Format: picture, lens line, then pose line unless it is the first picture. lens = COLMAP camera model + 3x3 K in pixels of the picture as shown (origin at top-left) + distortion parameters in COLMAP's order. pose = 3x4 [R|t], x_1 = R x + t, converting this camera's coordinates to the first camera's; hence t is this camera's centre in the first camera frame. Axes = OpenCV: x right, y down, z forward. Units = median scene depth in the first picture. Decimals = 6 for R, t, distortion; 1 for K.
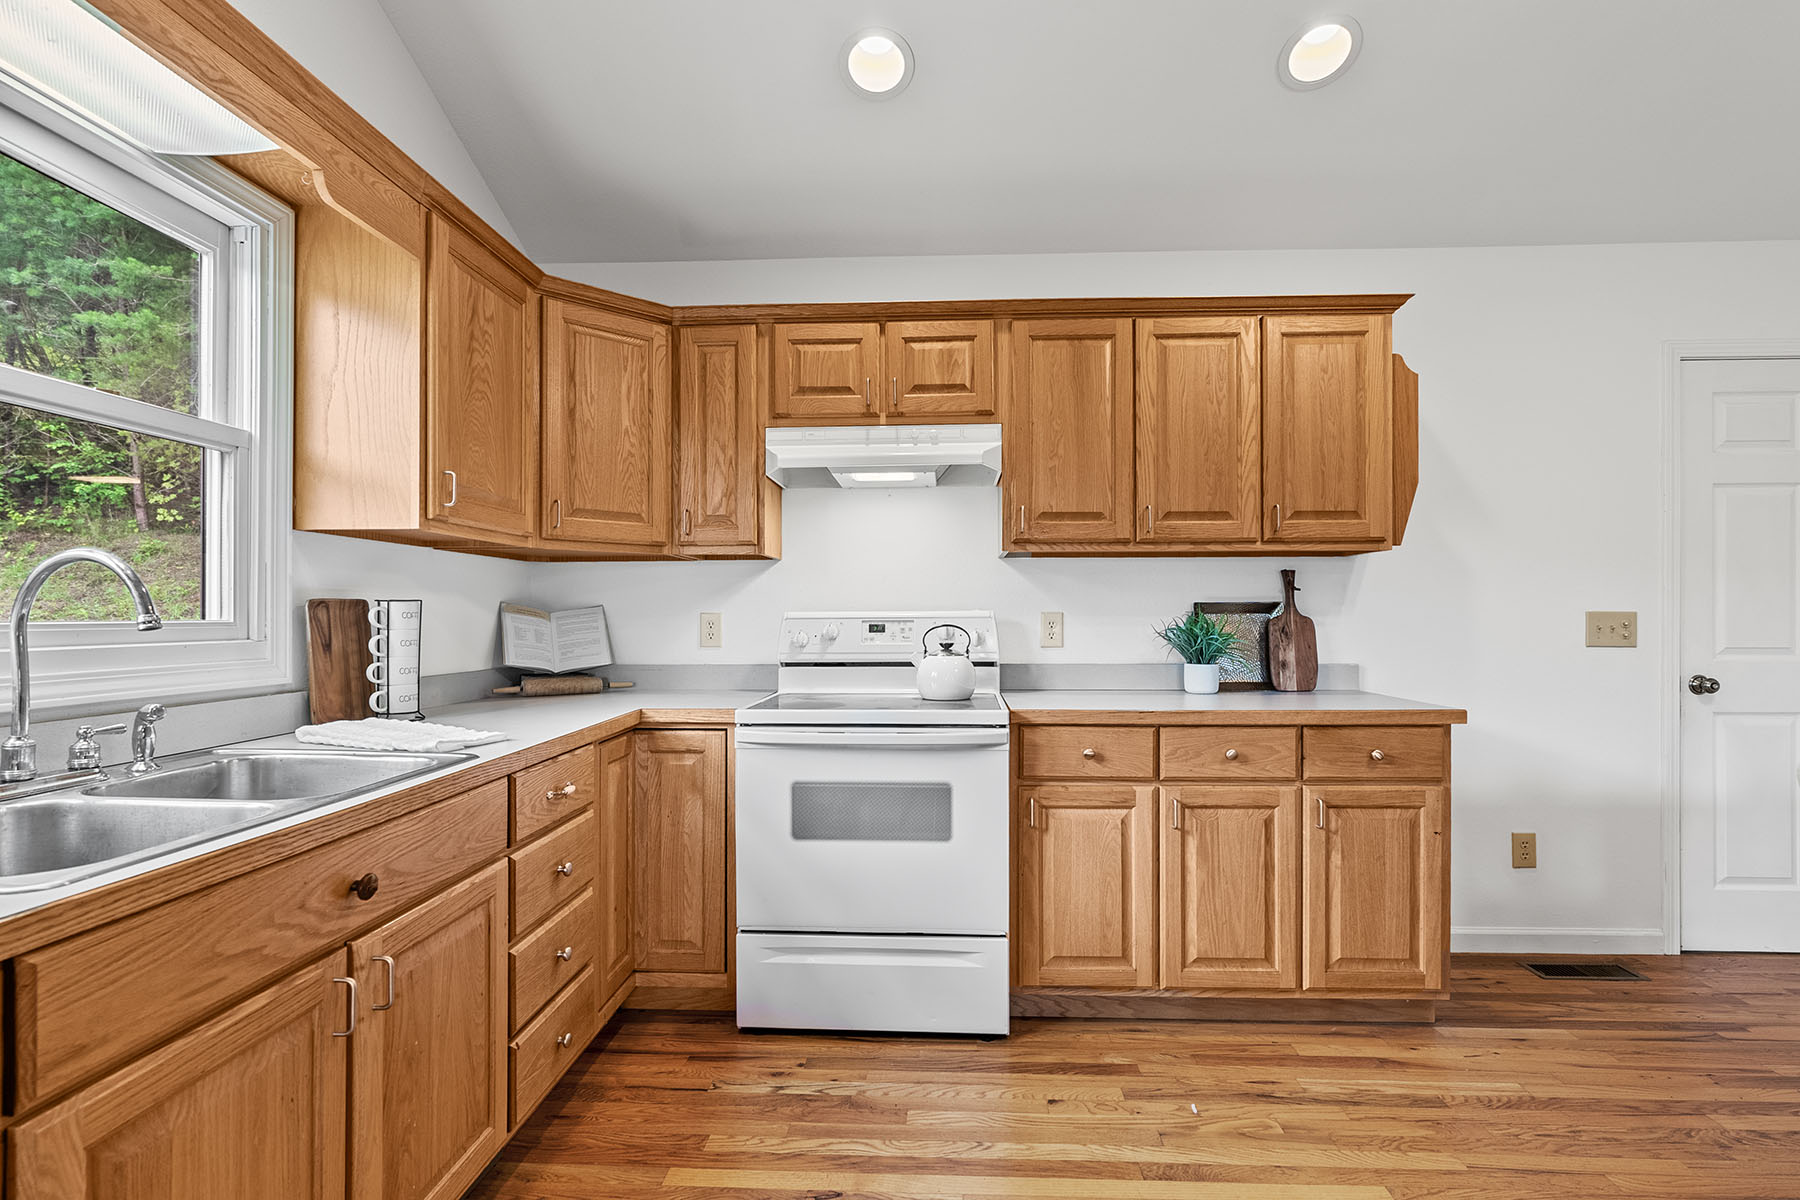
lens RADIAL K [[840.2, 0, 898.3], [0, 840.2, 616.7], [0, 0, 1]] dist [-0.014333, 0.007295]
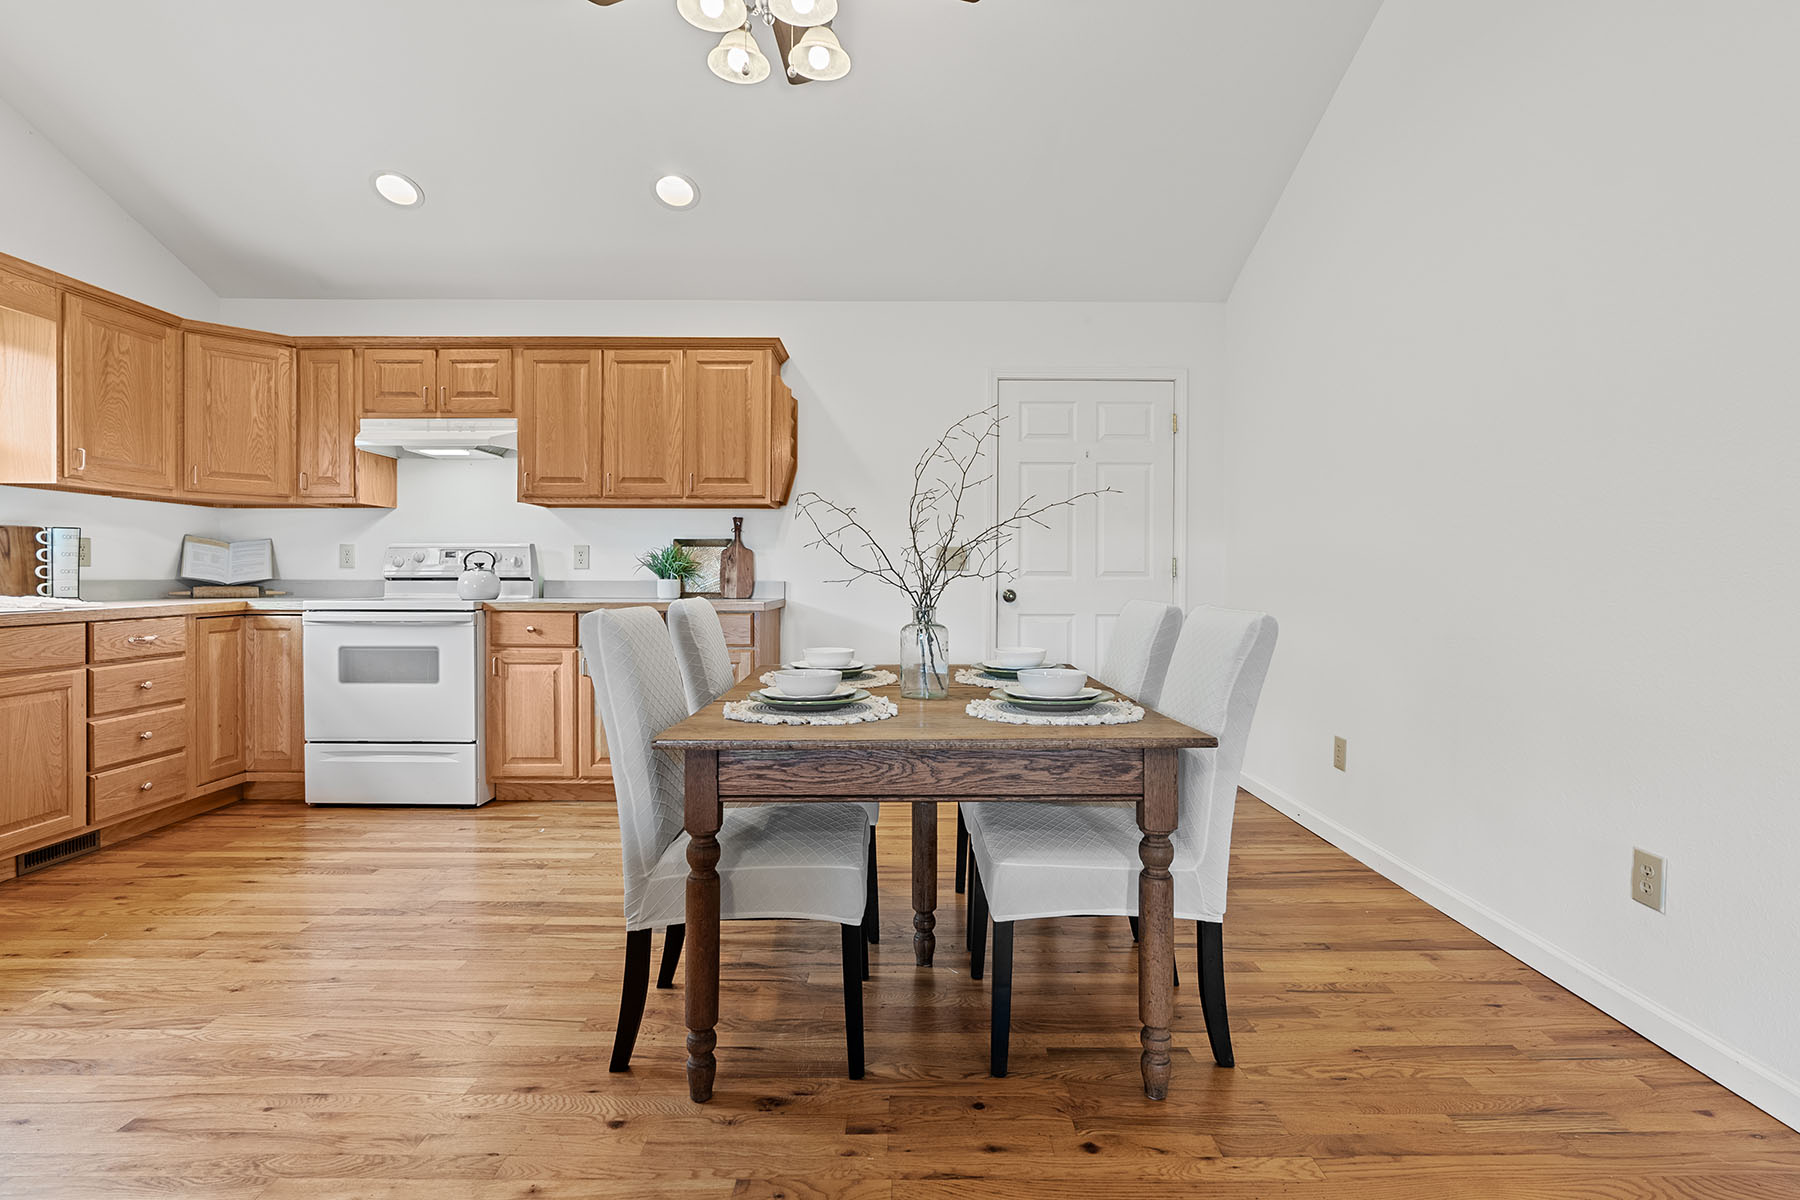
lens RADIAL K [[840.2, 0, 903.9], [0, 840.2, 583.0], [0, 0, 1]] dist [-0.014333, 0.007295]
pose [[0.998842, 0.004627, 0.047891, 0.848617], [-0.005022, 0.999954, 0.008140, 0.058156], [-0.047851, -0.008371, 0.998819, -0.612650]]
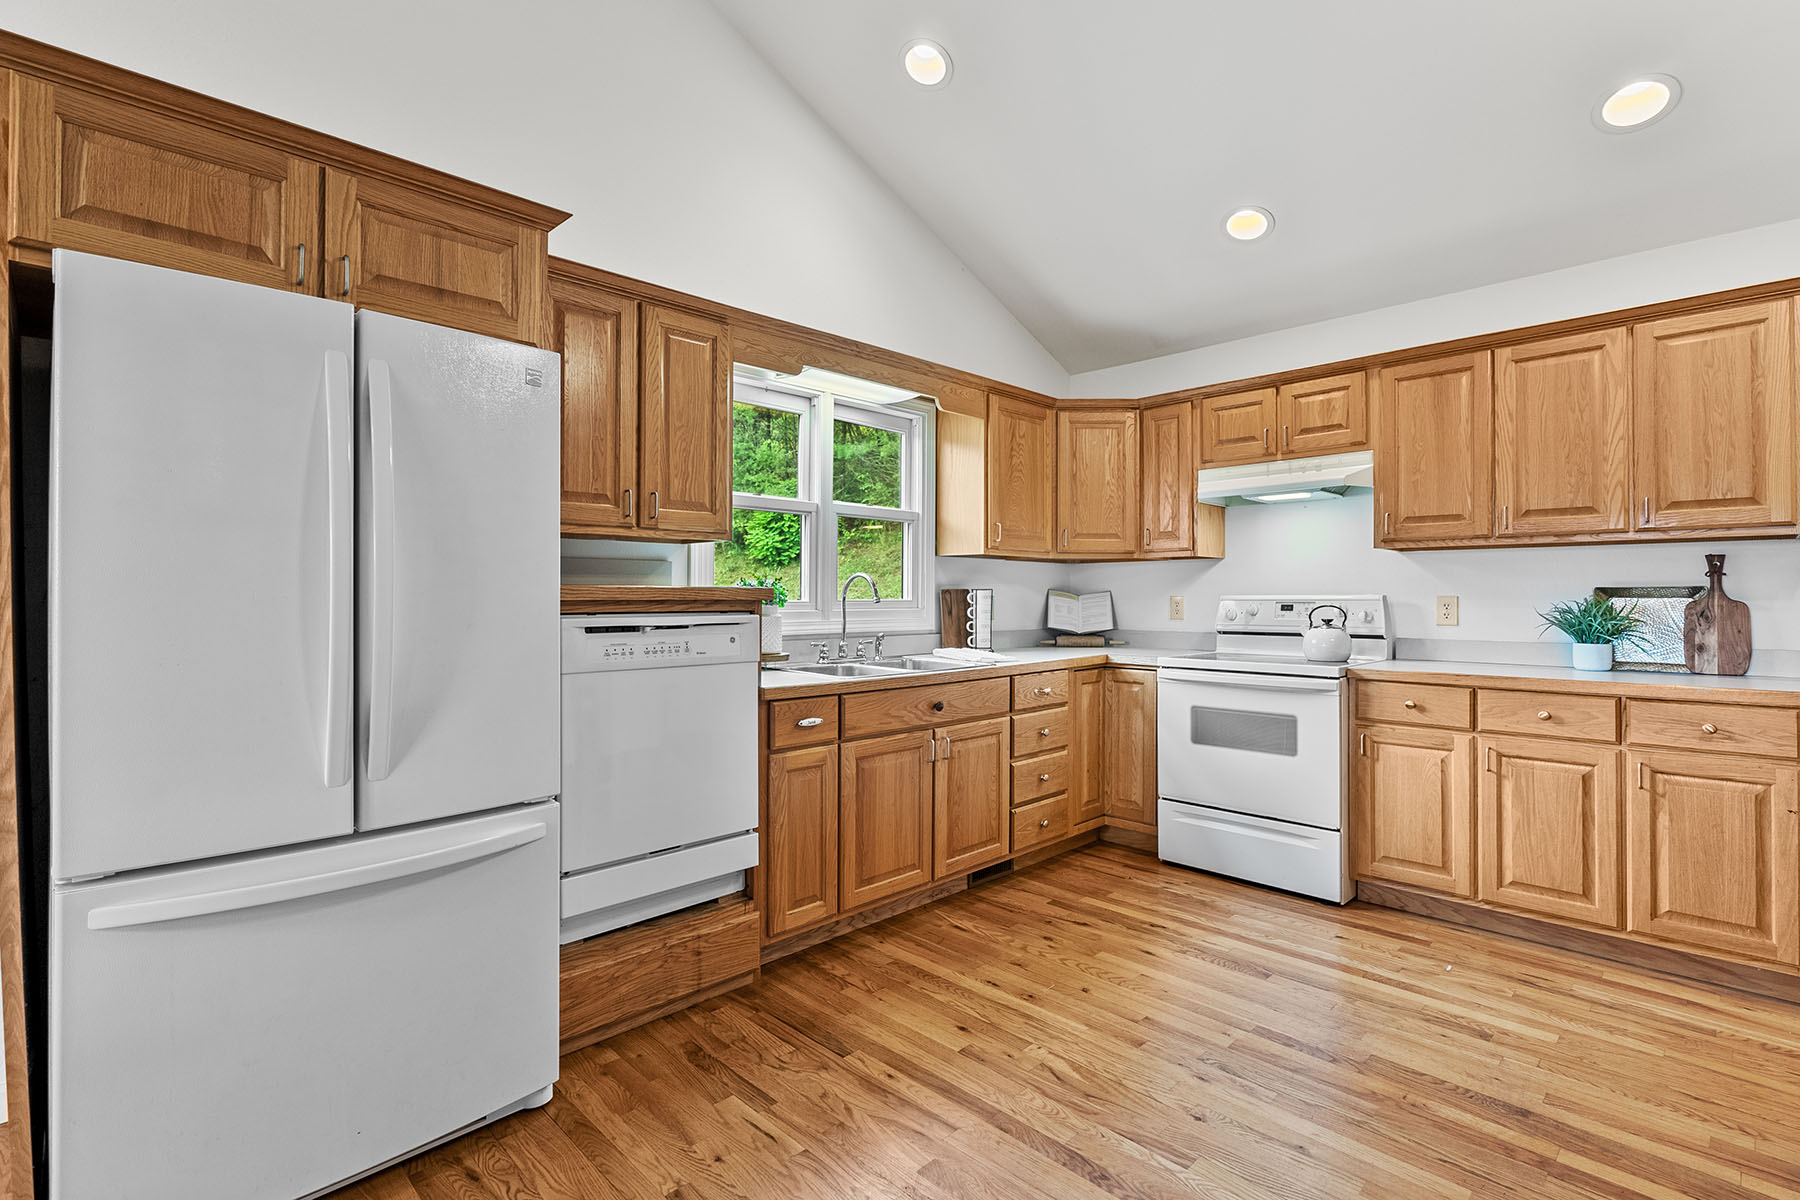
lens RADIAL K [[840.2, 0, 905.9], [0, 840.2, 587.5], [0, 0, 1]] dist [-0.014333, 0.007295]
pose [[0.736747, -0.004838, -0.676151, 0.525607], [-0.002771, 0.999944, -0.010174, -0.004043], [0.676163, 0.009370, 0.736693, -0.490090]]
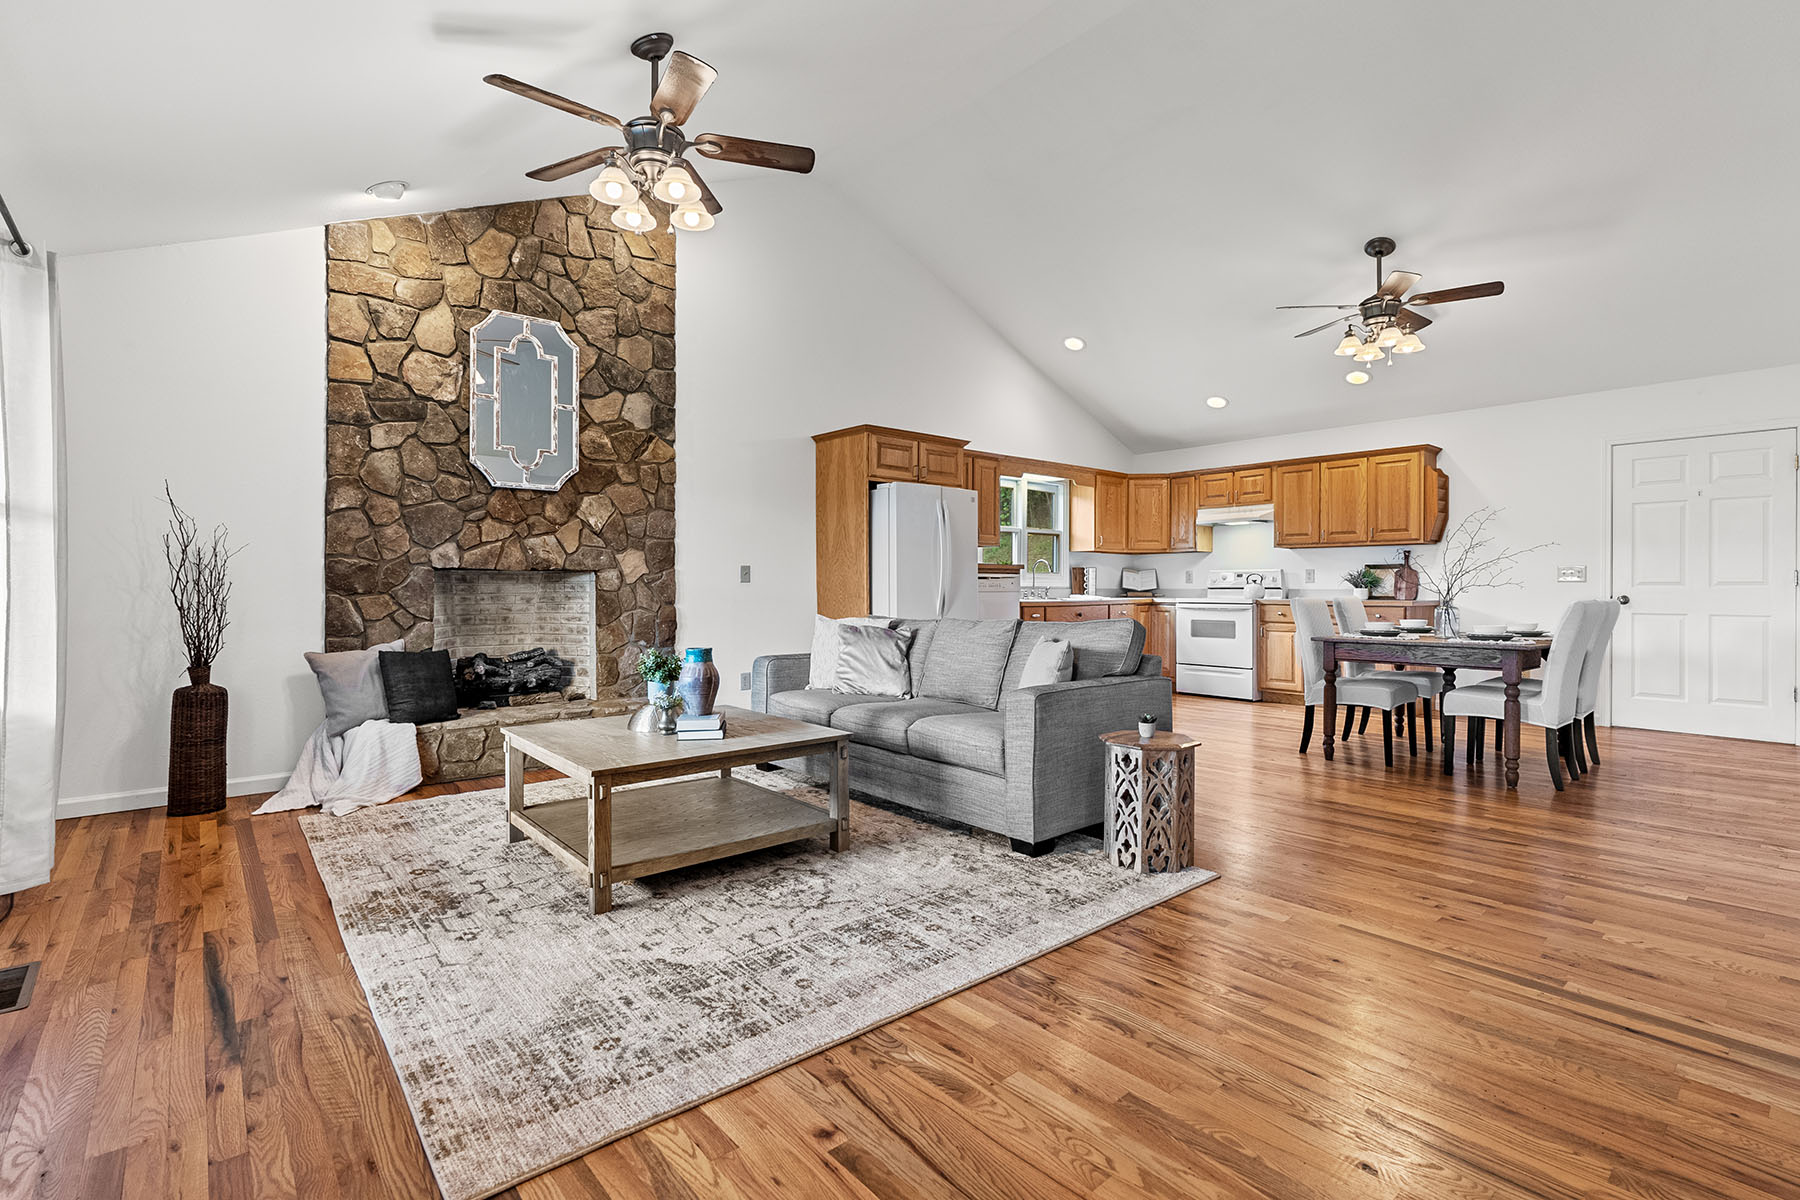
lens RADIAL K [[840.2, 0, 899.4], [0, 840.2, 586.9], [0, 0, 1]] dist [-0.014333, 0.007295]
pose [[0.685389, 0.002318, -0.728173, 1.512630], [-0.002676, 0.999996, 0.000664, 0.064242], [0.728172, 0.001494, 0.685393, -2.151090]]
